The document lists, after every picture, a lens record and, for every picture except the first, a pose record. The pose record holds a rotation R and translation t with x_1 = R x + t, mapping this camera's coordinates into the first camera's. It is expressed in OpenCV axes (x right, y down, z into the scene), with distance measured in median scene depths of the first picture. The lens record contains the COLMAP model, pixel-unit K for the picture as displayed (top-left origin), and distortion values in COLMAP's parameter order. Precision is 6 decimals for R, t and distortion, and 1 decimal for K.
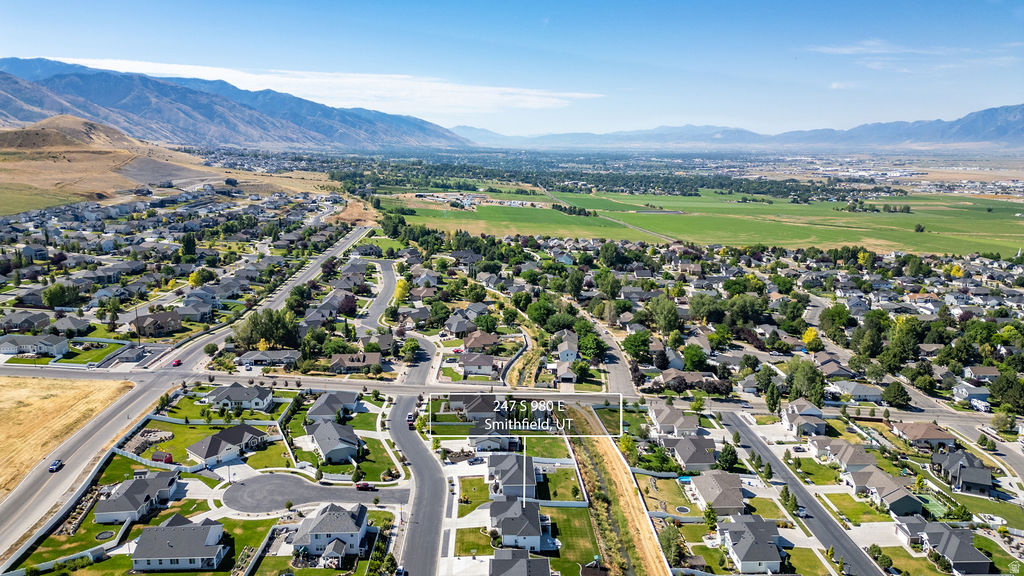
lens RADIAL K [[719.4, 0, 513.0], [0, 719.4, 283.7], [0, 0, 1]] dist [0.087939, -0.094974]
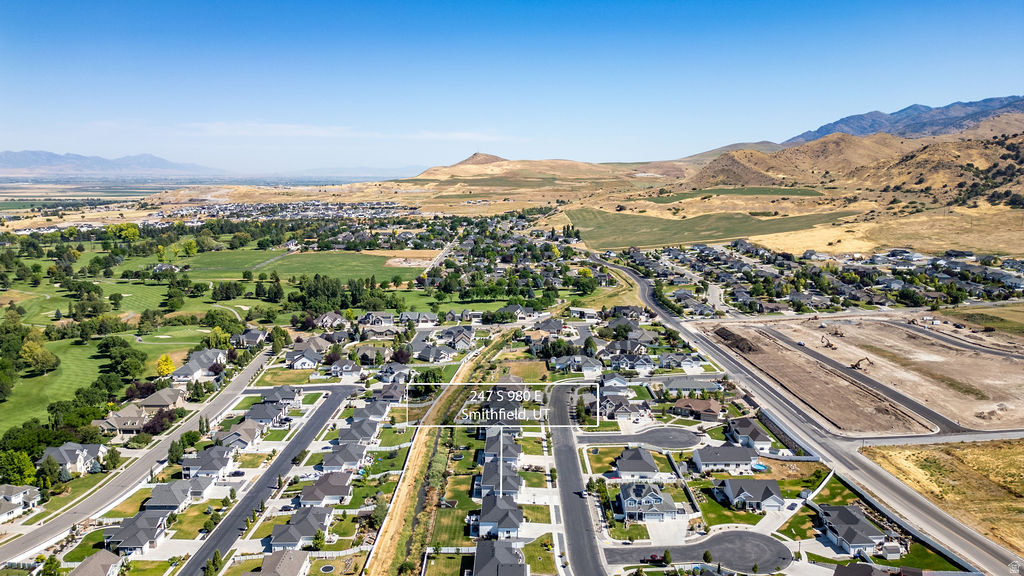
lens RADIAL K [[719.4, 0, 513.0], [0, 719.4, 283.7], [0, 0, 1]] dist [0.087939, -0.094974]
pose [[-0.999366, -0.010280, 0.034083, -0.009457], [0.001893, 0.940697, 0.339242, -0.078250], [-0.035549, 0.339092, -0.940081, 0.361224]]
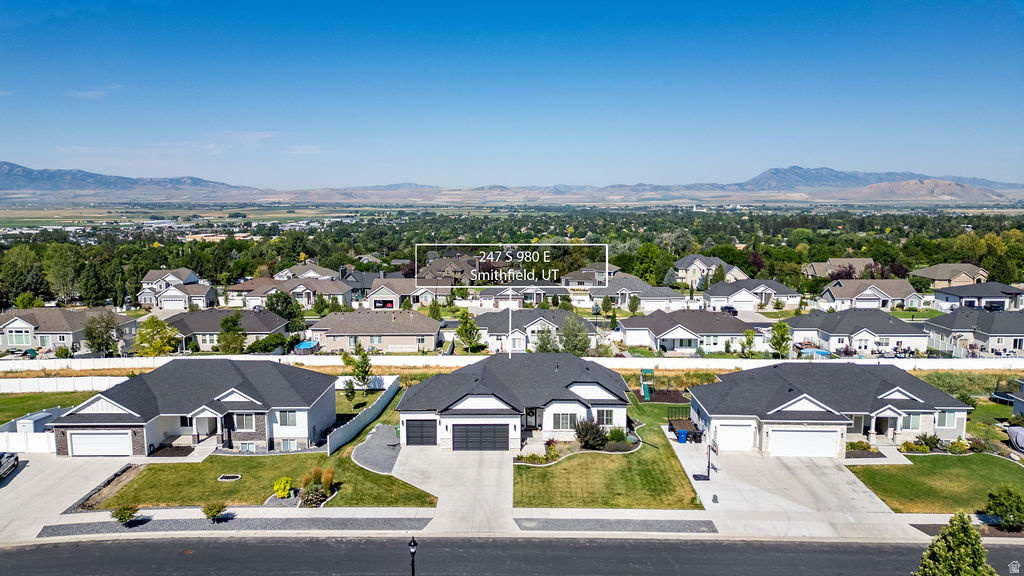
lens RADIAL K [[719.4, 0, 513.0], [0, 719.4, 283.7], [0, 0, 1]] dist [0.087939, -0.094974]
pose [[0.034053, -0.124051, 0.991691, -0.059282], [0.195067, 0.974008, 0.115141, 0.042140], [-0.980199, 0.189525, 0.057366, 0.177432]]
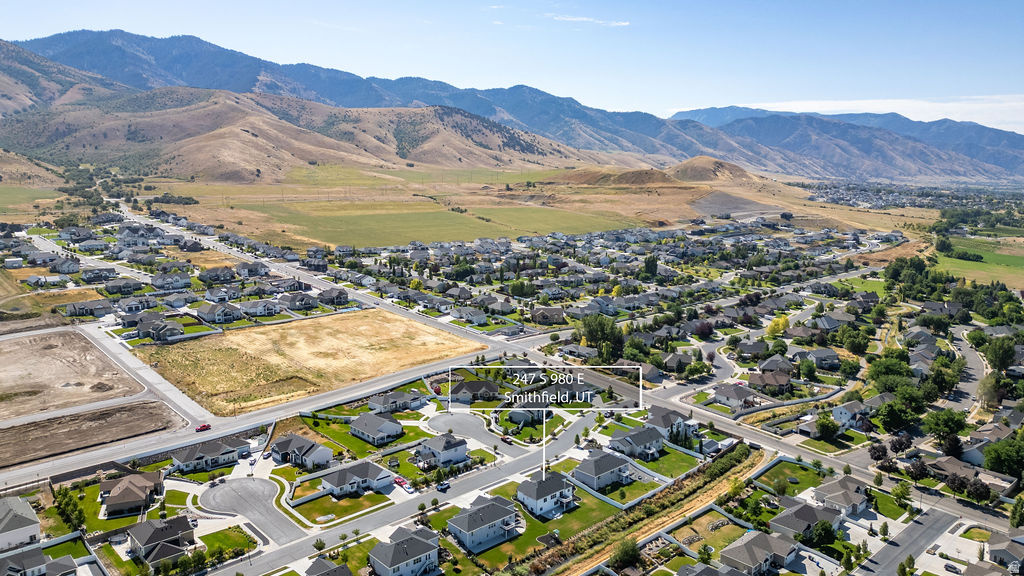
lens RADIAL K [[719.4, 0, 513.0], [0, 719.4, 283.7], [0, 0, 1]] dist [0.087939, -0.094974]
pose [[0.658097, 0.111469, -0.744636, 0.155351], [-0.145246, 0.989199, 0.019713, -0.006960], [0.738791, 0.095183, 0.667180, 0.018302]]
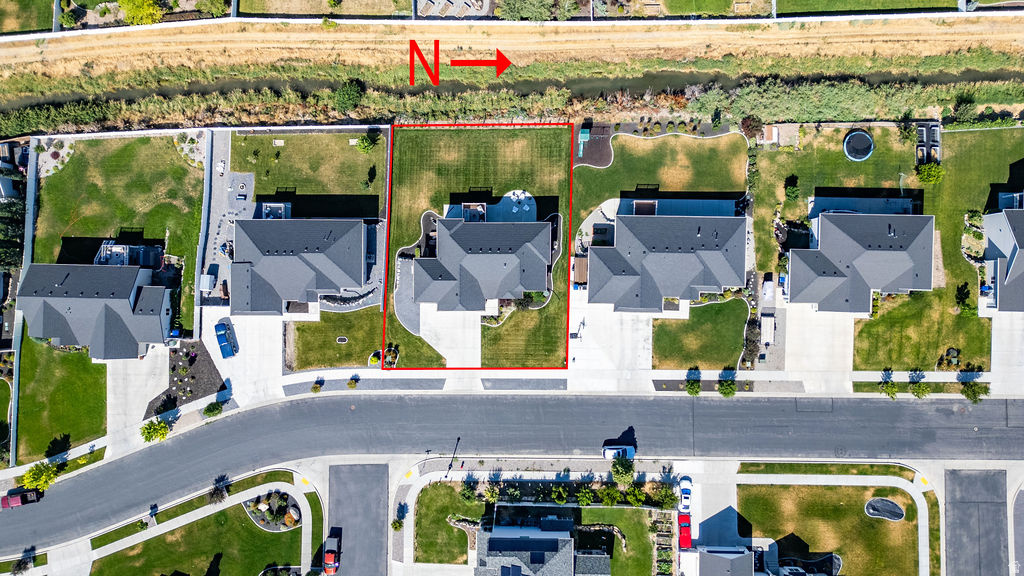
lens RADIAL K [[719.4, 0, 513.0], [0, 719.4, 283.7], [0, 0, 1]] dist [0.087939, -0.094974]
pose [[0.033350, -0.999376, -0.011615, -0.000592], [0.214893, -0.004180, 0.976629, -0.038750], [-0.976068, -0.035066, 0.214620, 0.156474]]
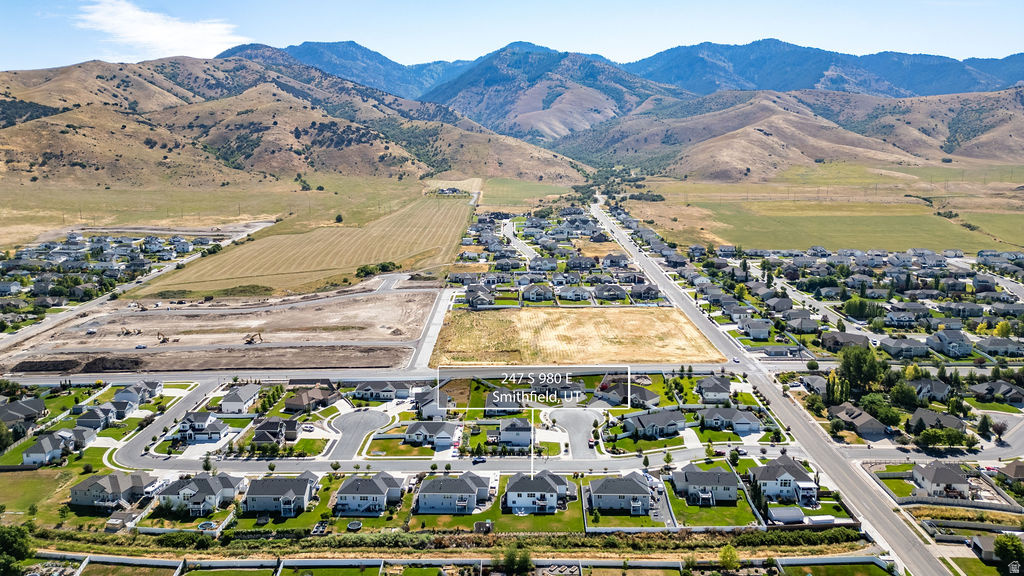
lens RADIAL K [[719.4, 0, 513.0], [0, 719.4, 283.7], [0, 0, 1]] dist [0.087939, -0.094974]
pose [[-0.037347, 0.151341, -0.987776, 0.216256], [-0.195643, 0.968229, 0.155744, -0.036655], [0.979964, 0.199068, -0.006552, 0.163816]]
